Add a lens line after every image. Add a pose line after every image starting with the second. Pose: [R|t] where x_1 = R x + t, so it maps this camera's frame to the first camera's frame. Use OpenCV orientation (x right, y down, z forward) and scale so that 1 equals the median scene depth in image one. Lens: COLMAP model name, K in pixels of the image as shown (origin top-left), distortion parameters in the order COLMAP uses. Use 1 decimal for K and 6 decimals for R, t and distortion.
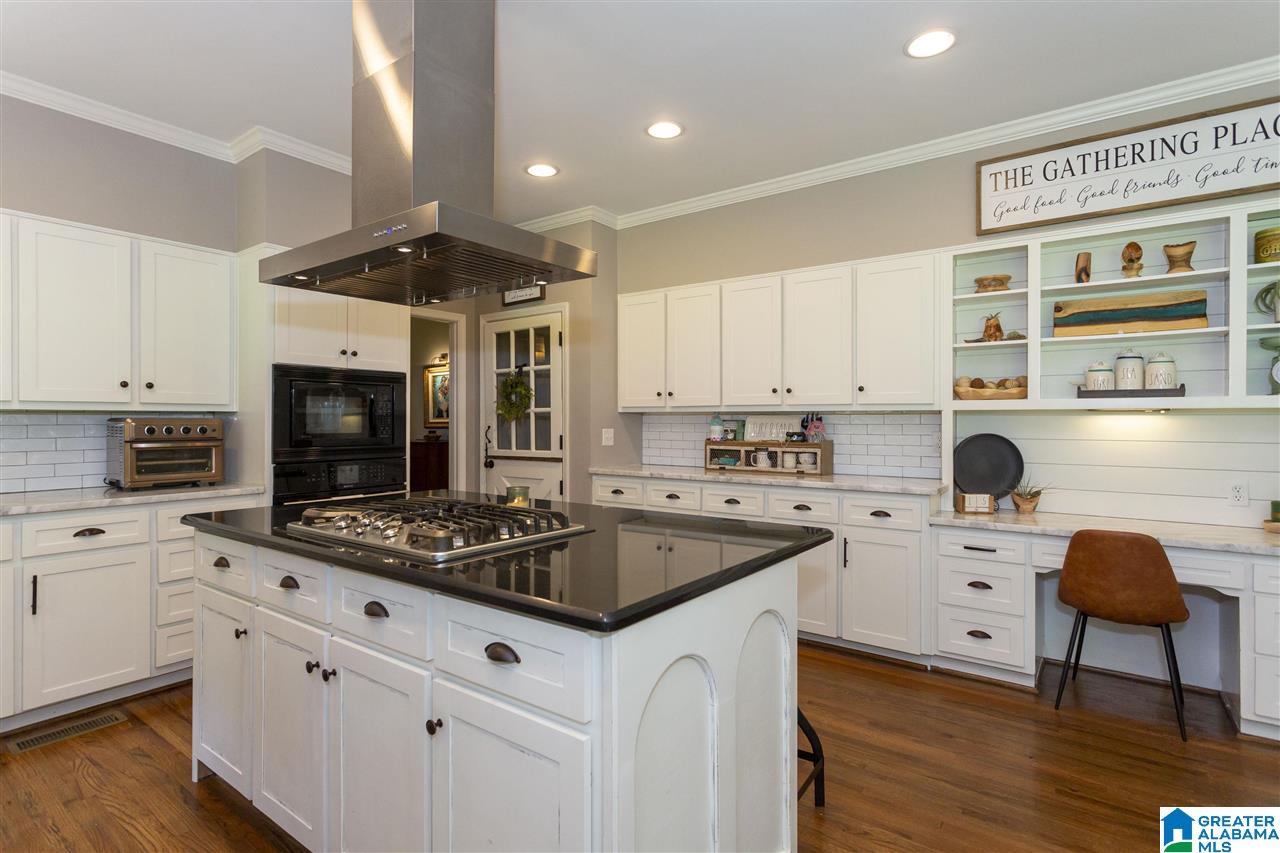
lens RADIAL K [[610.3, 0, 626.0], [0, 610.3, 422.3], [0, 0, 1]] dist [-0.003322, 0.000080]
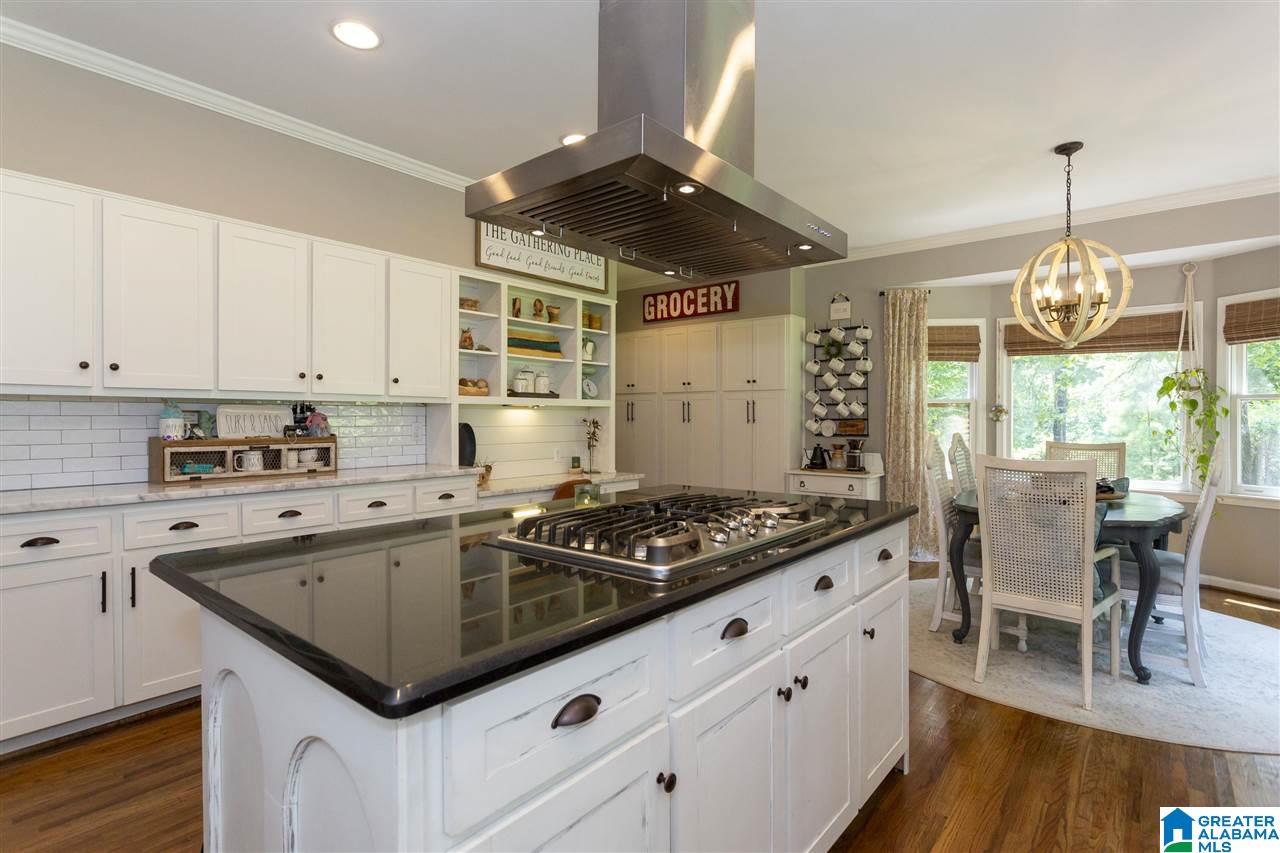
lens RADIAL K [[653.5, 0, 633.3], [0, 653.5, 417.5], [0, 0, 1]] dist [0.001433, 0.000448]
pose [[0.043942, -0.002625, 0.999031, -0.630681], [0.000858, 0.999996, 0.002590, 0.003817], [-0.999034, 0.000743, 0.043945, 0.512964]]
